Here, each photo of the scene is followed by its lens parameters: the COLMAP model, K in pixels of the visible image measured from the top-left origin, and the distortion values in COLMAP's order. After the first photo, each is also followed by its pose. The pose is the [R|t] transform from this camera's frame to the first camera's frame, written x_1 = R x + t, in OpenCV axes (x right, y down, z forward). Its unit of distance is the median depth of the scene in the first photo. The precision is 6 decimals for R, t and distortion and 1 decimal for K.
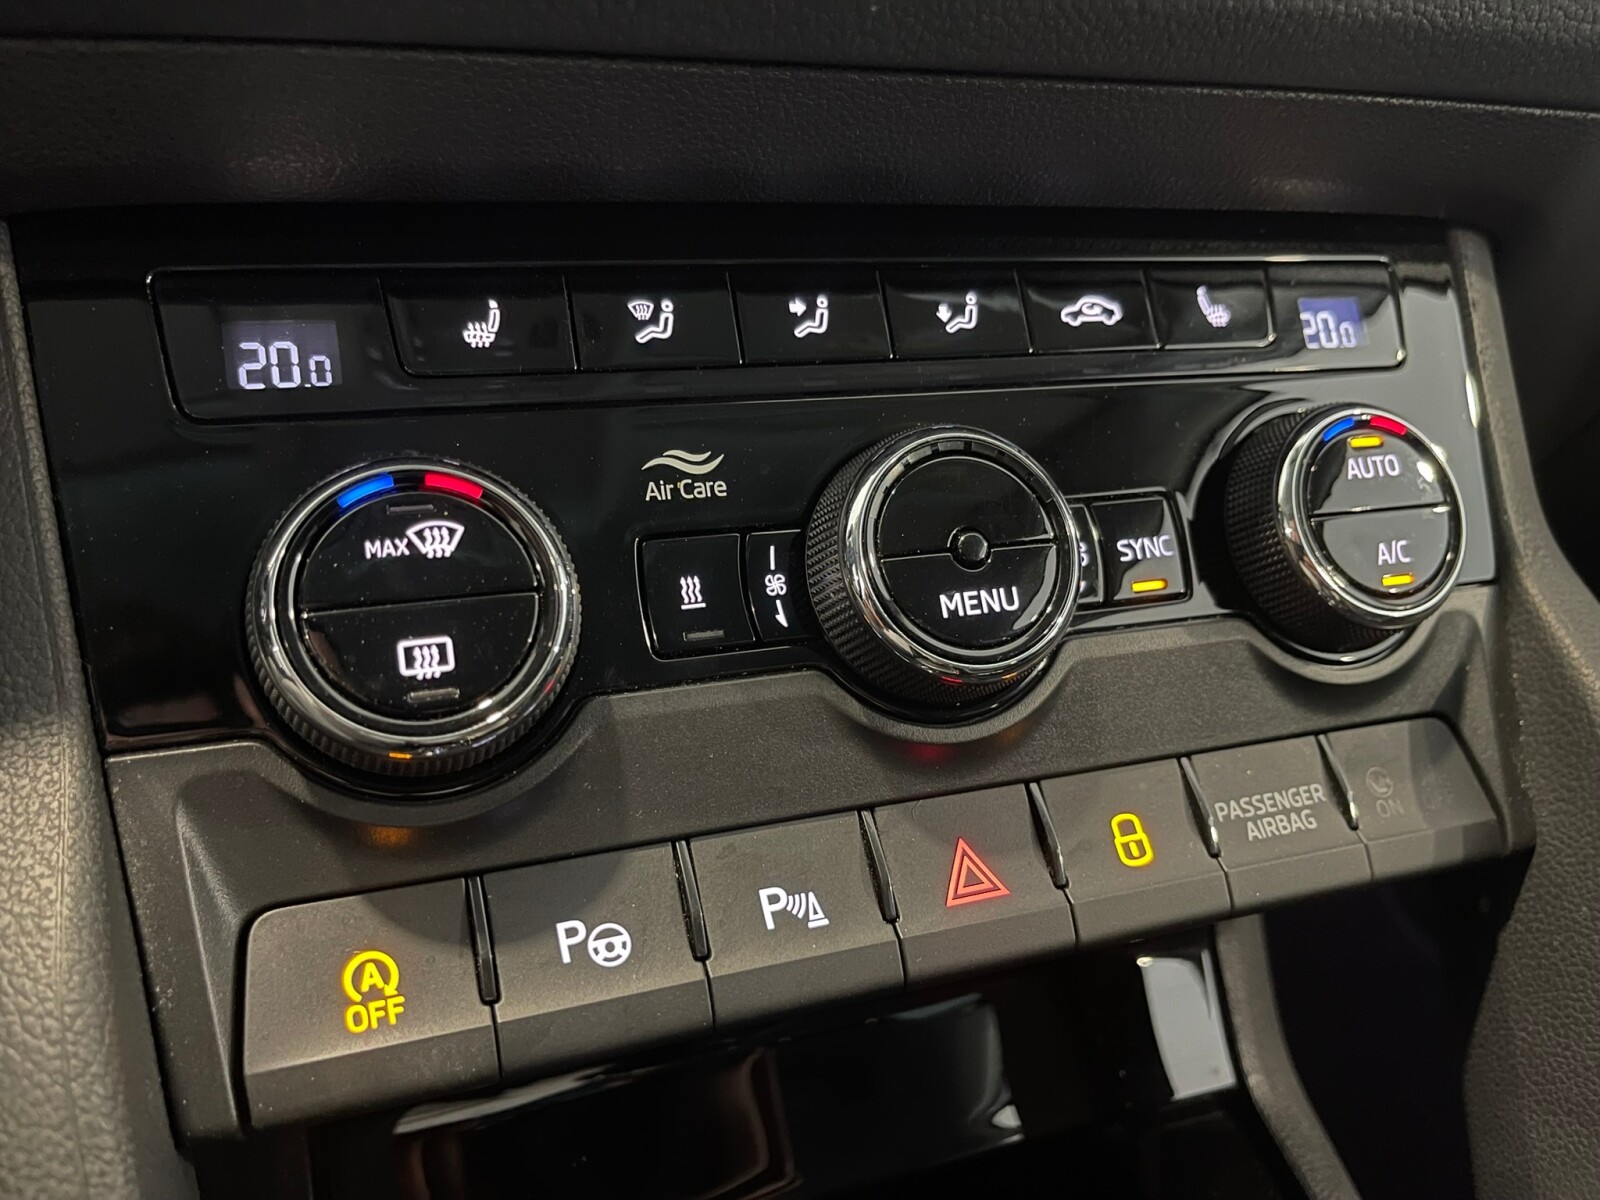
lens RADIAL K [[1222.5, 0, 786.2], [0, 1222.5, 604.0], [0, 0, 1]] dist [0.067279, -0.095322]
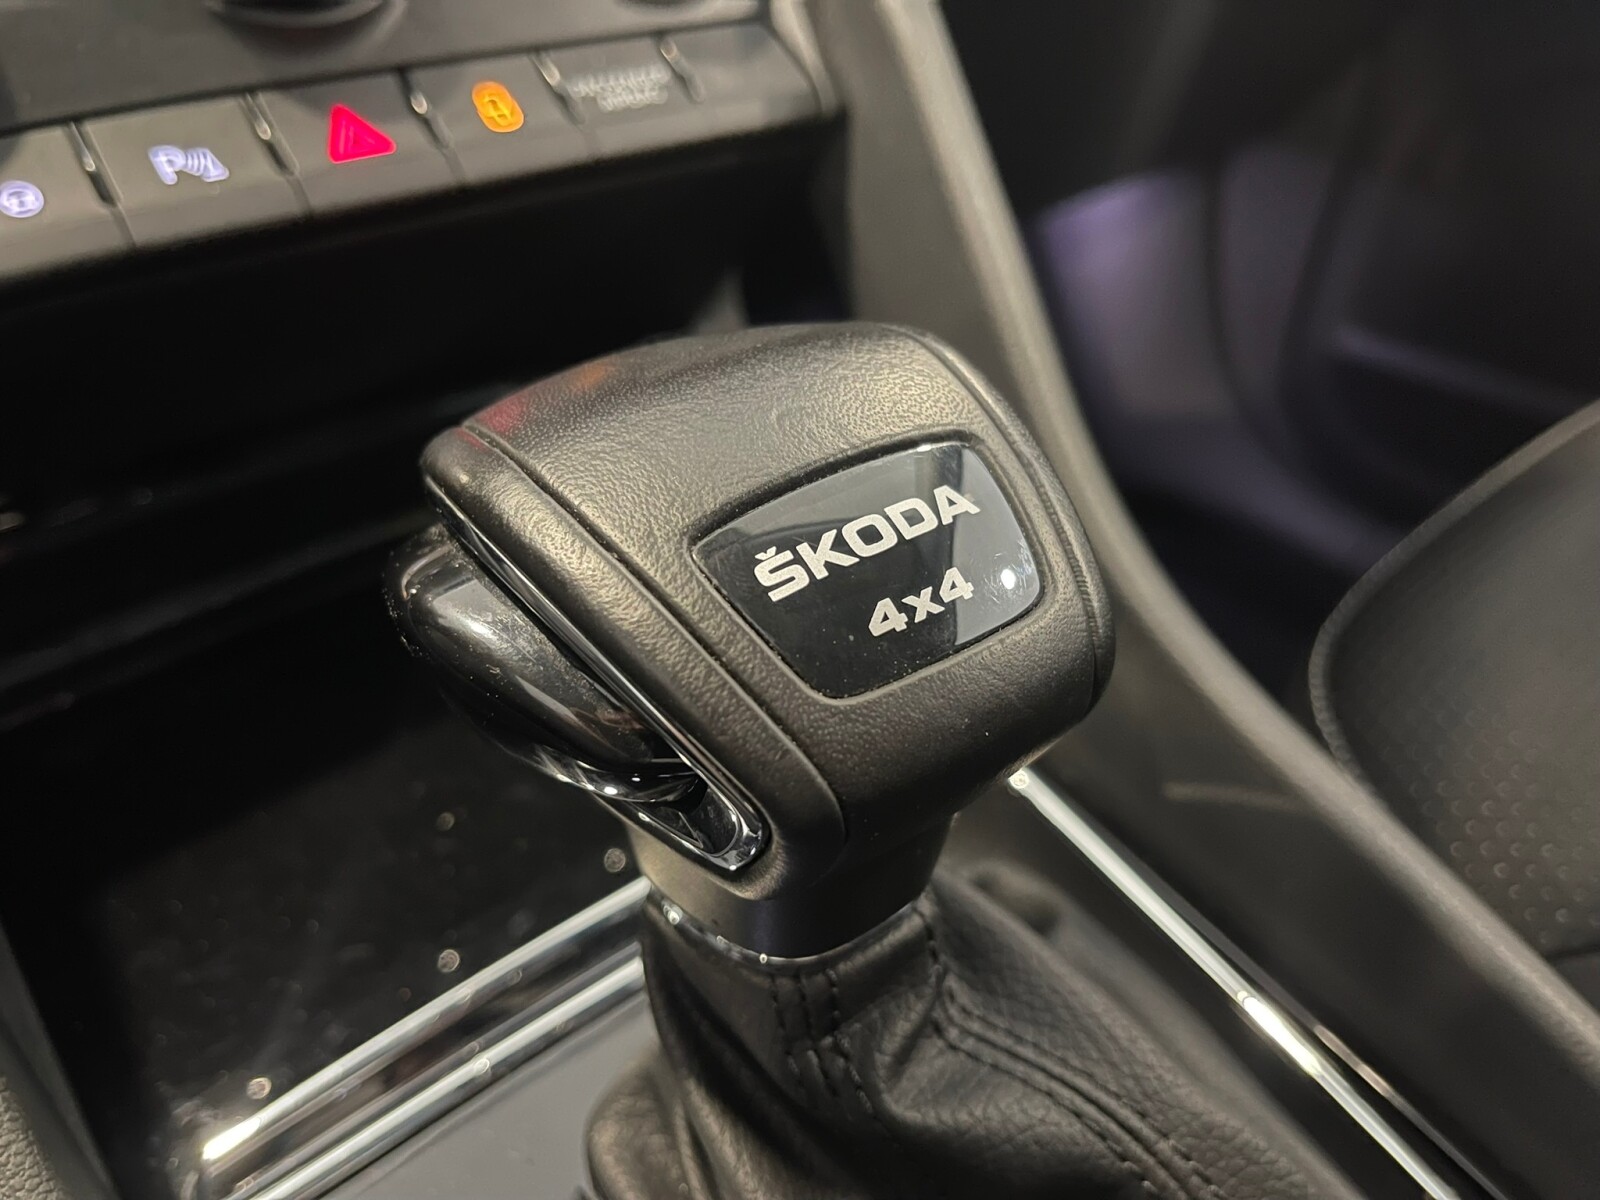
lens RADIAL K [[1222.5, 0, 768.8], [0, 1222.5, 651.5], [0, 0, 1]] dist [0.067279, -0.095322]
pose [[0.945557, -0.258620, 0.197578, 0.173058], [0.225025, 0.958104, 0.177203, 0.607420], [-0.235129, -0.123096, 0.964138, -0.312867]]
